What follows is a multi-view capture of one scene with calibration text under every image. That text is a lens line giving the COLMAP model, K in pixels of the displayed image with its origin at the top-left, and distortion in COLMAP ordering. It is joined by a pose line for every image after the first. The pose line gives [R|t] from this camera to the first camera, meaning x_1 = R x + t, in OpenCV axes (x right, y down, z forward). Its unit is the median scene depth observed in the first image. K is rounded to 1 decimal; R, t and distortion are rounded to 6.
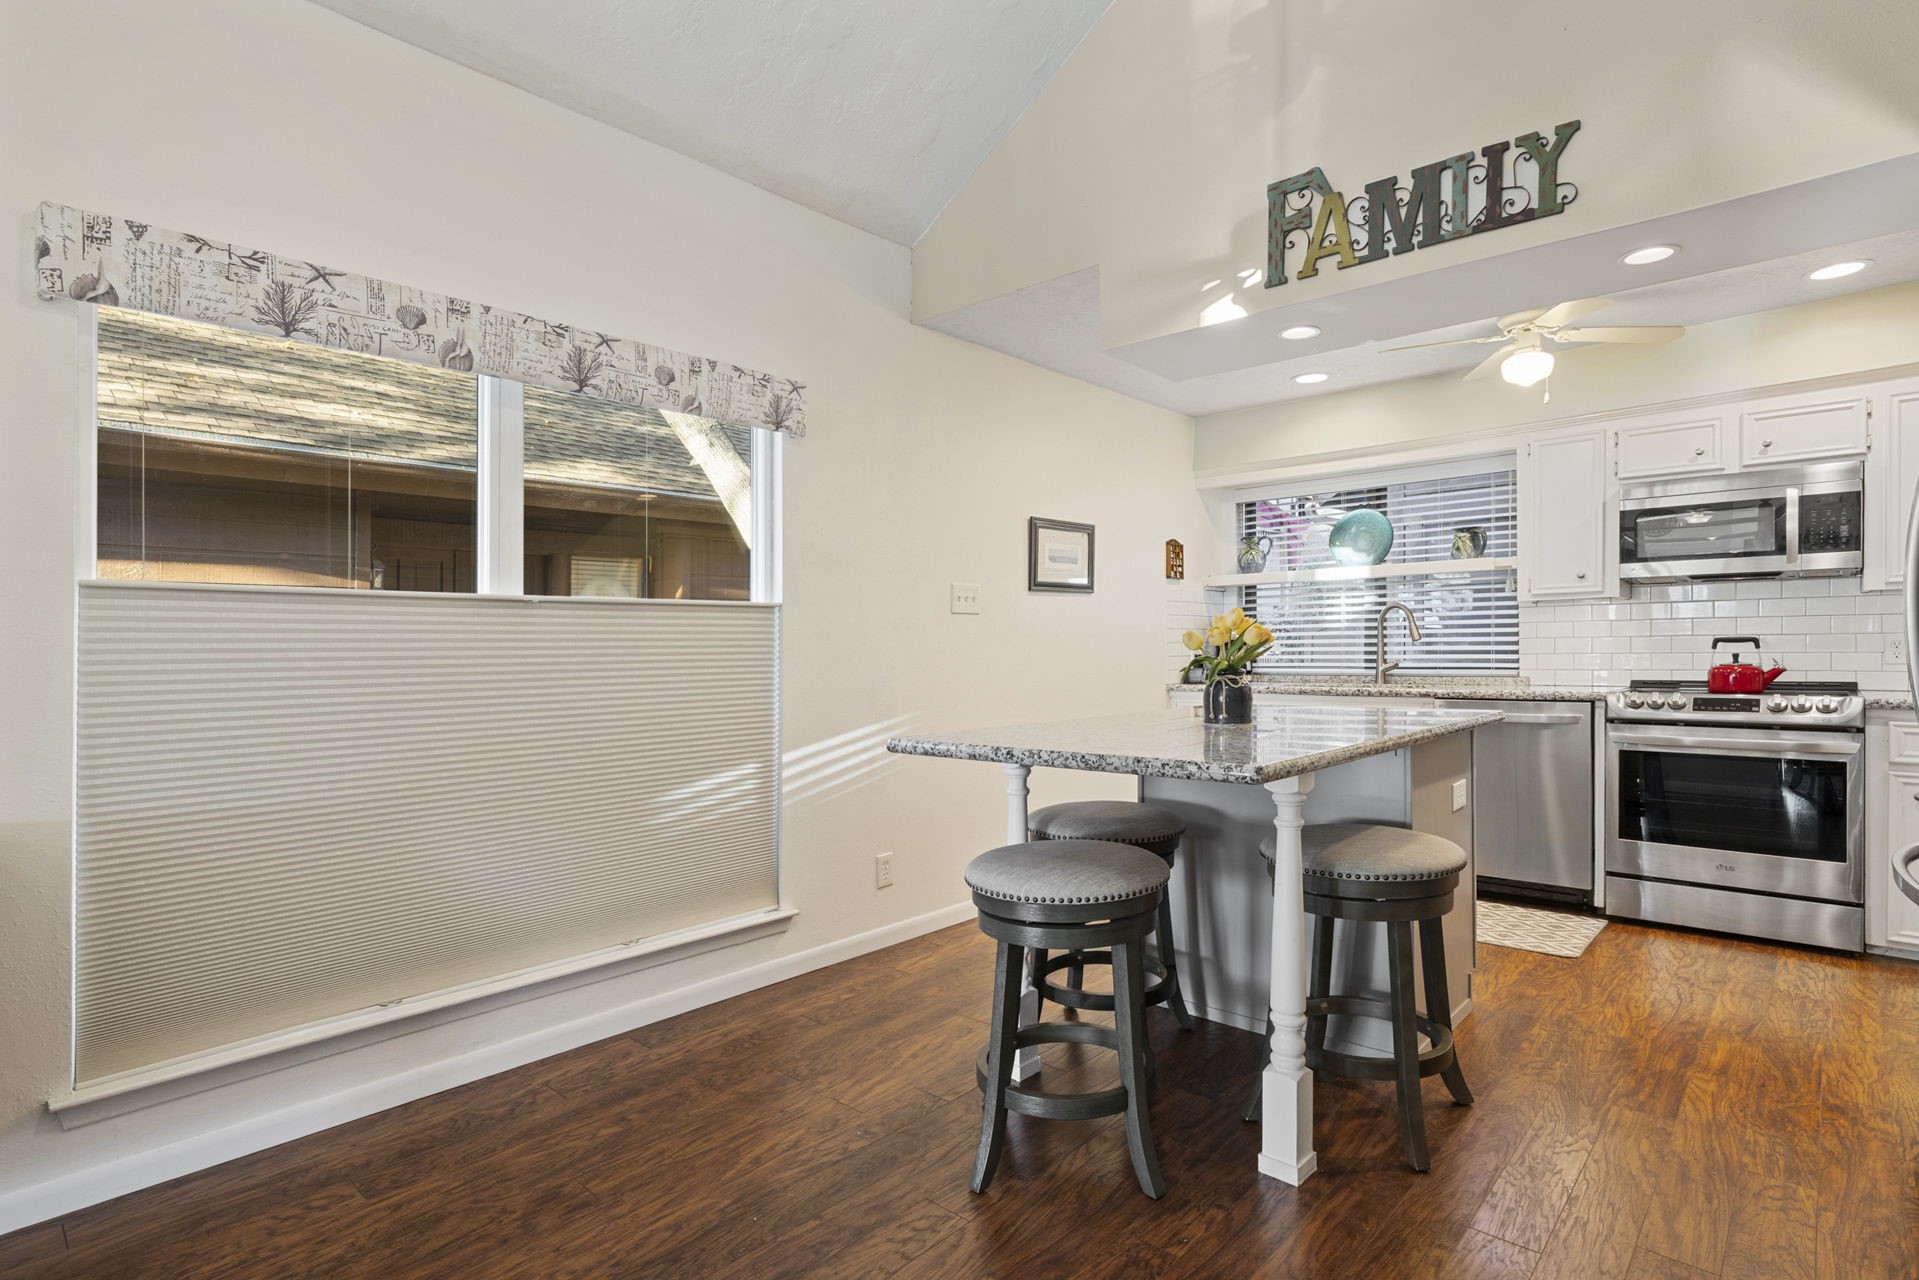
lens RADIAL K [[960.5, 0, 959.5], [0, 960.5, 640.0], [0, 0, 1]] dist [-0.001287, -0.000193]
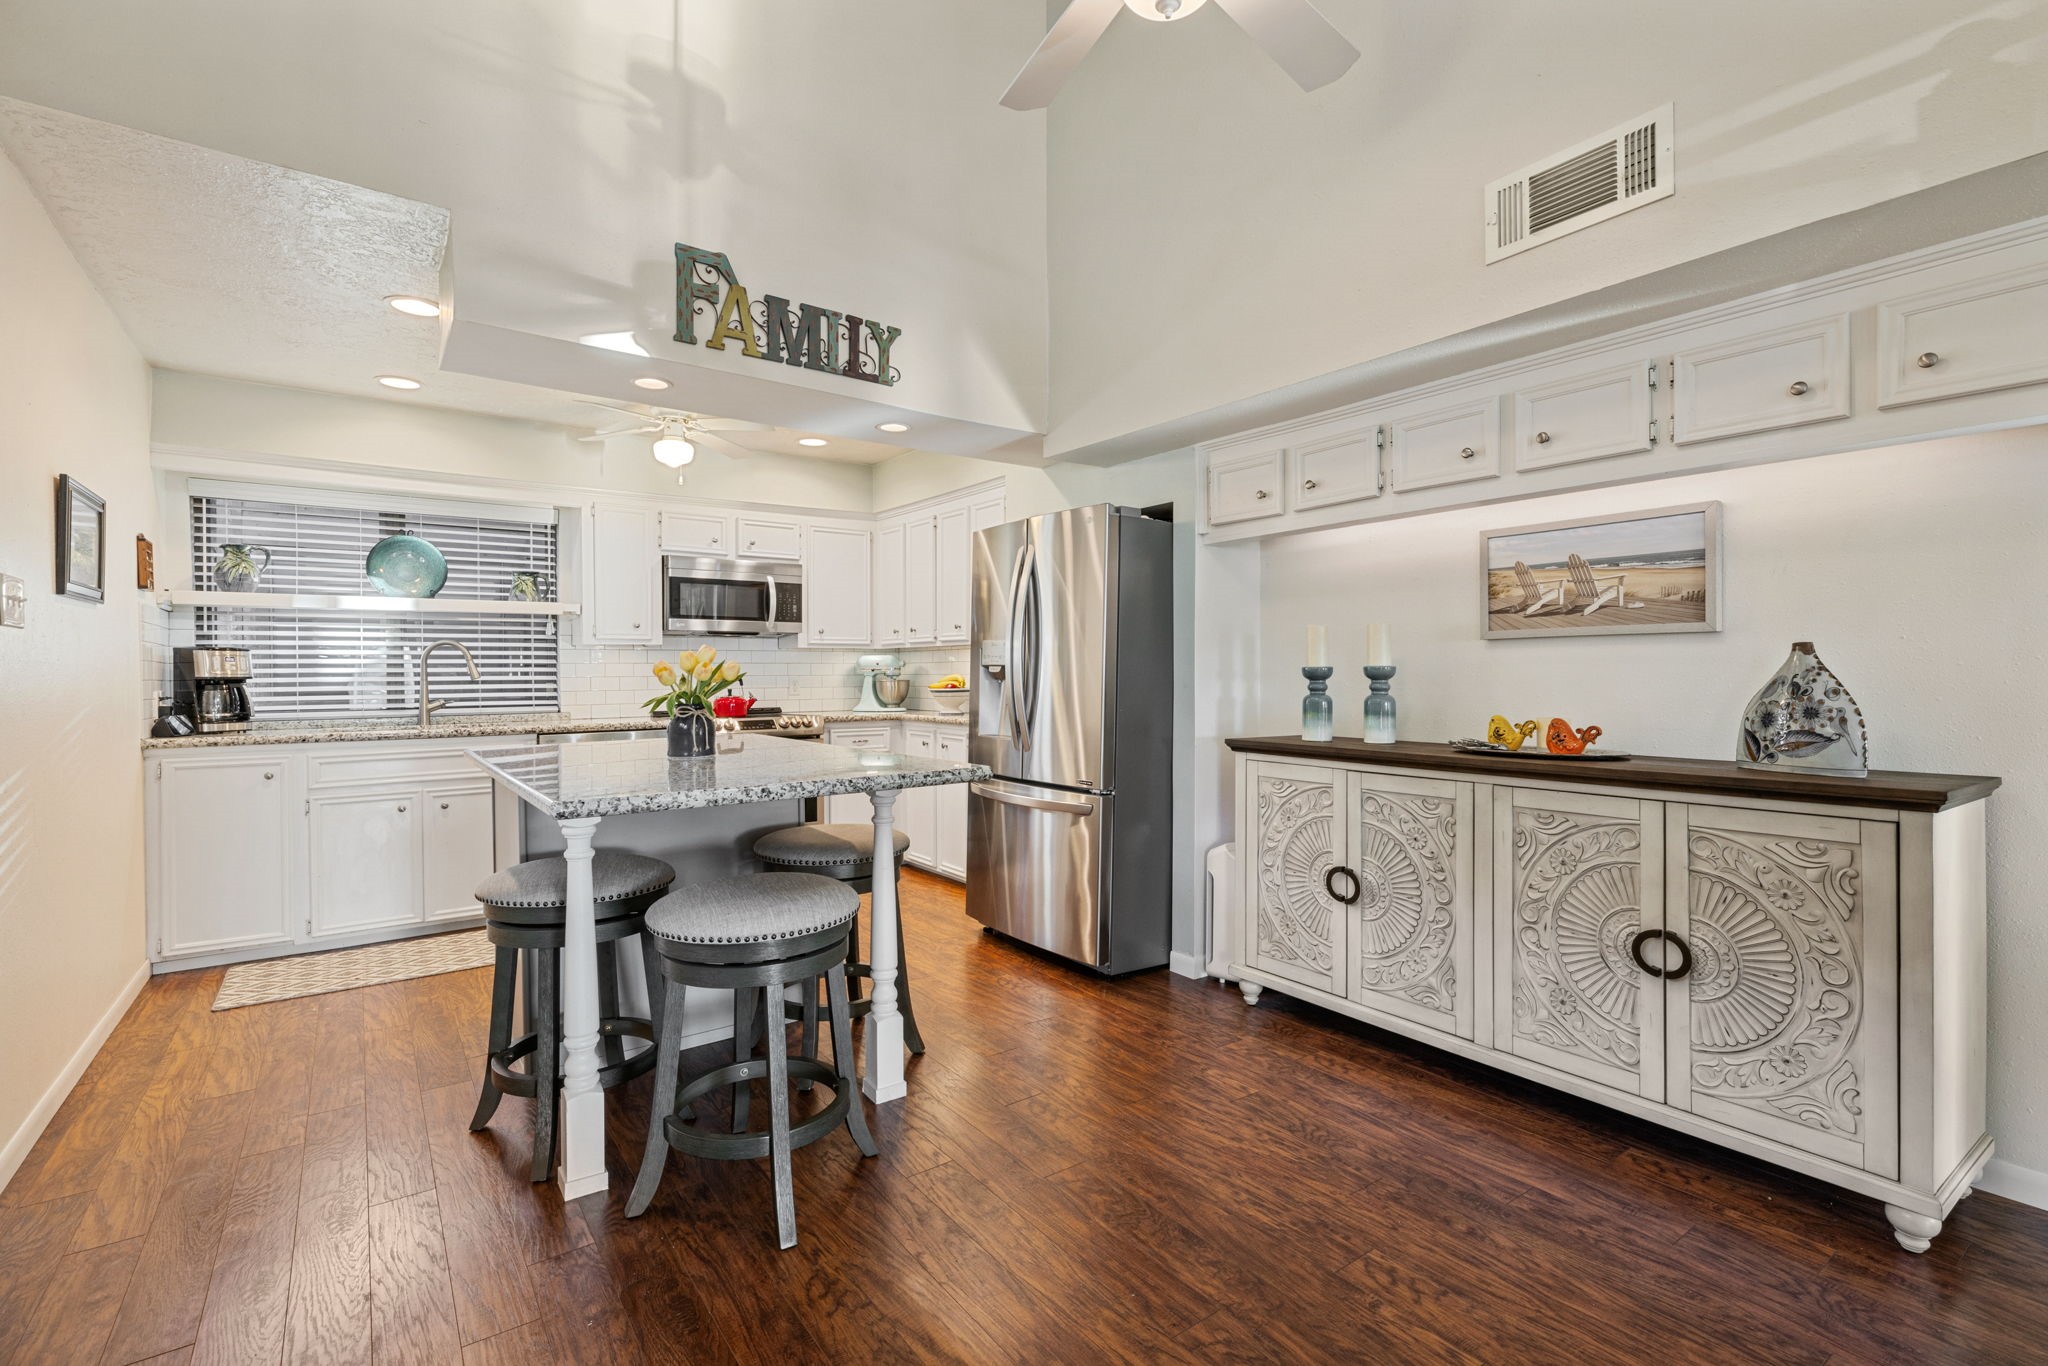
lens RADIAL K [[937.5, 0, 1020.7], [0, 937.5, 670.8], [0, 0, 1]] dist [0.000804, 0.000158]
pose [[0.197090, 0.012160, 0.980310, -0.606473], [-0.001603, 0.999926, -0.012081, 0.005121], [-0.980384, 0.000810, 0.197095, 0.433662]]
